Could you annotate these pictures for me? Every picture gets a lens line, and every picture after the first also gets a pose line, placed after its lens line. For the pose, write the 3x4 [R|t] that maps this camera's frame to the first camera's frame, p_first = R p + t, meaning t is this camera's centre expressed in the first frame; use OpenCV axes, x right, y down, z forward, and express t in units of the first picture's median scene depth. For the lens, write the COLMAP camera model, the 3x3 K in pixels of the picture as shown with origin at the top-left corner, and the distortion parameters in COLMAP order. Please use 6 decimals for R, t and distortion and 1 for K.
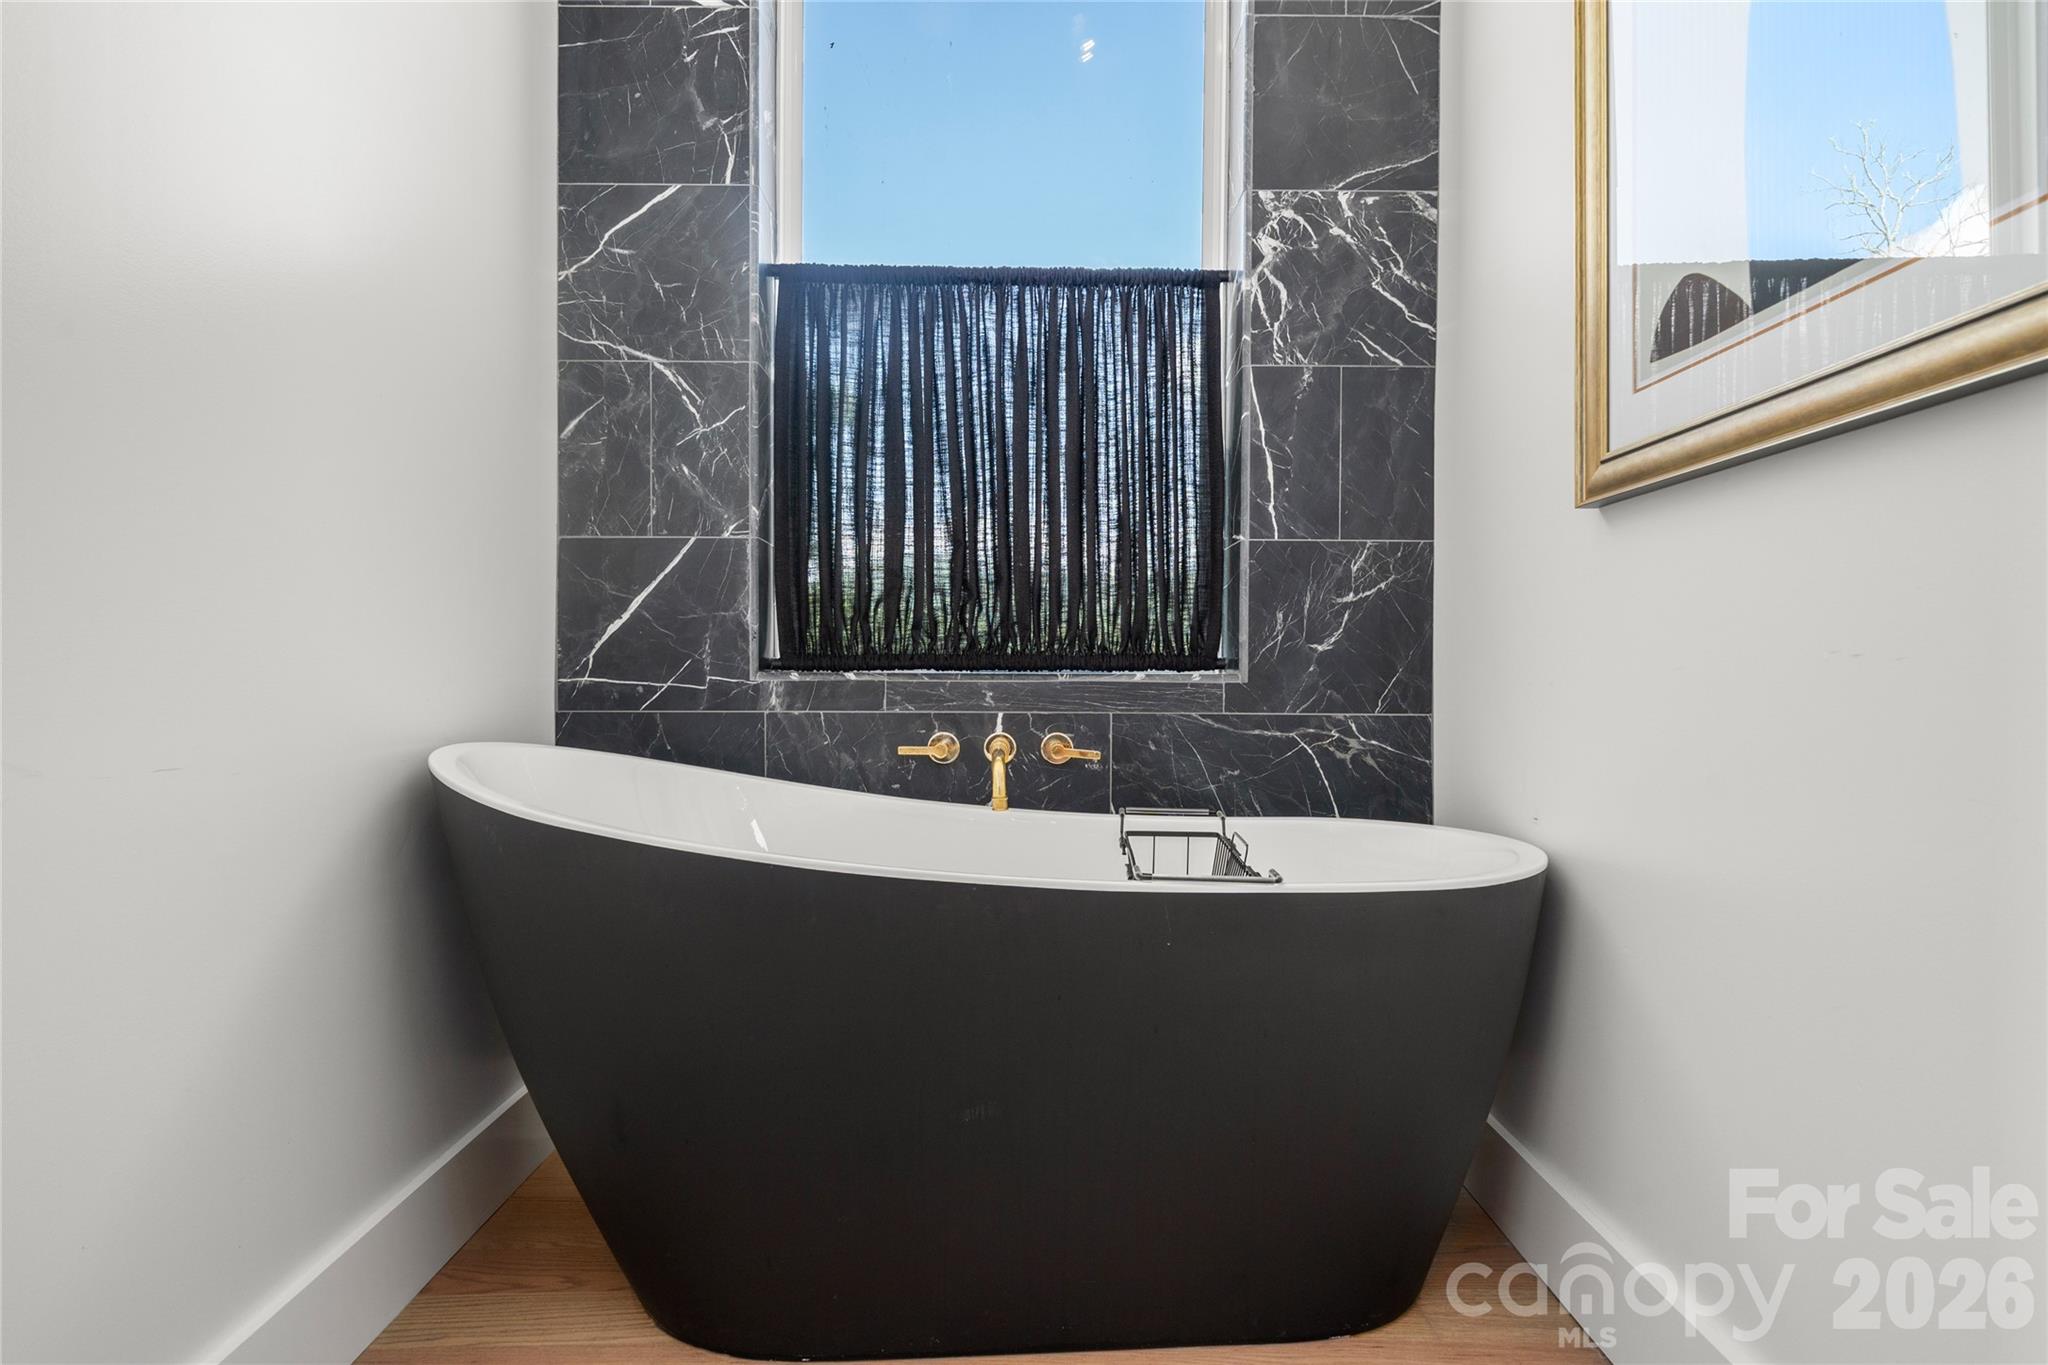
lens RADIAL K [[1234.2, 0, 1026.1], [0, 1234.2, 682.1], [0, 0, 1]] dist [0.008997, 0.001077]
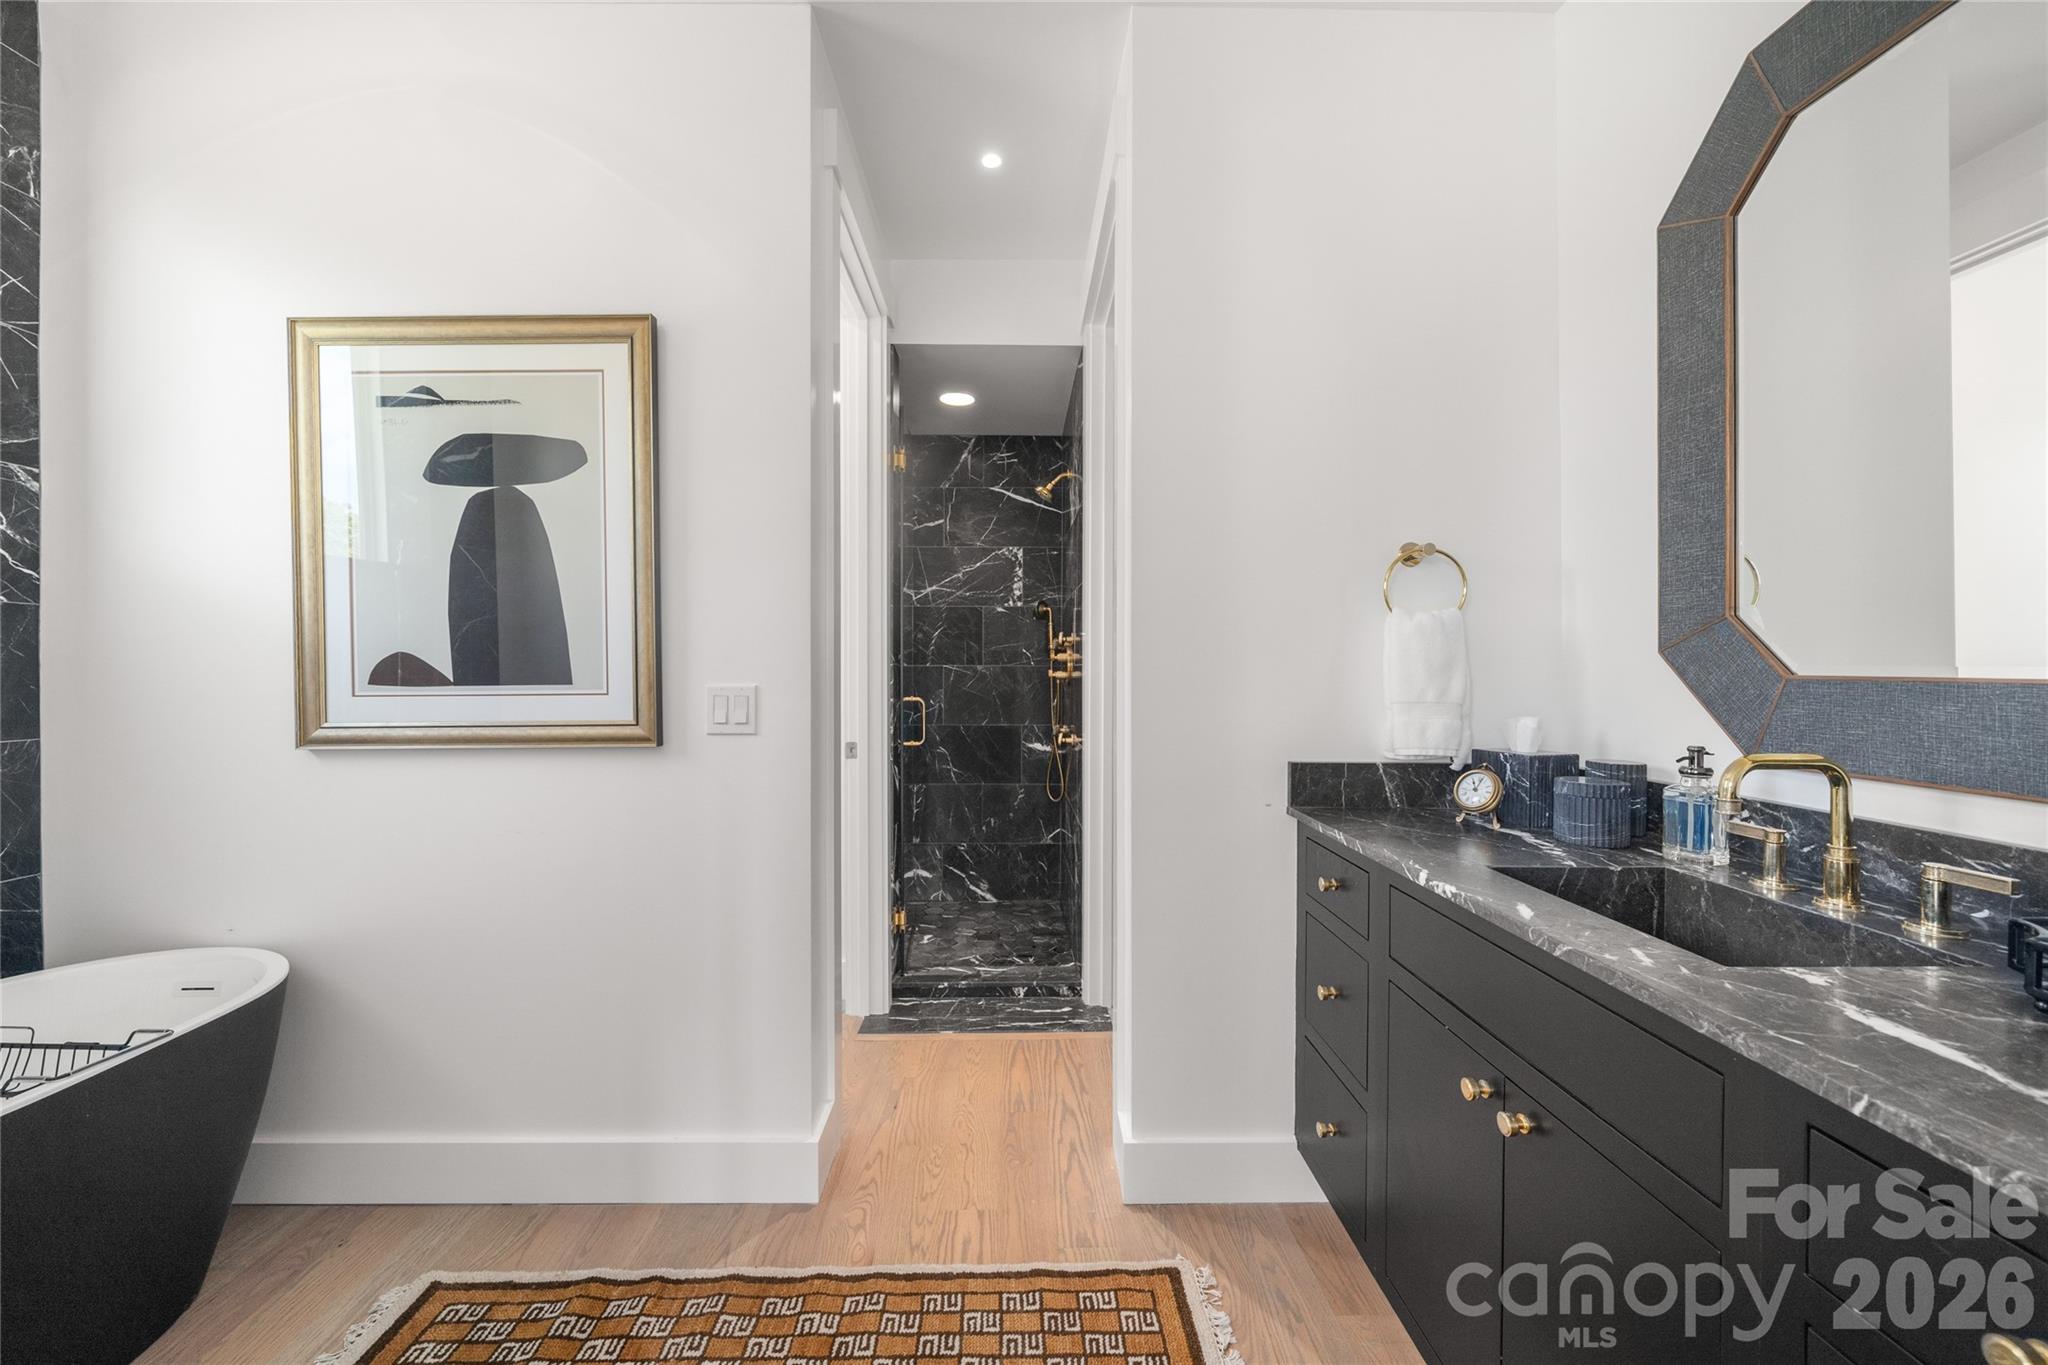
lens RADIAL K [[774.7, 0, 1021.7], [0, 774.7, 677.7], [0, 0, 1]] dist [0.001282, 0.000248]
pose [[0.006997, -0.010275, 0.999923, -0.475088], [0.003758, 0.999940, 0.010249, -0.183217], [-0.999968, 0.003686, 0.007036, -0.032498]]
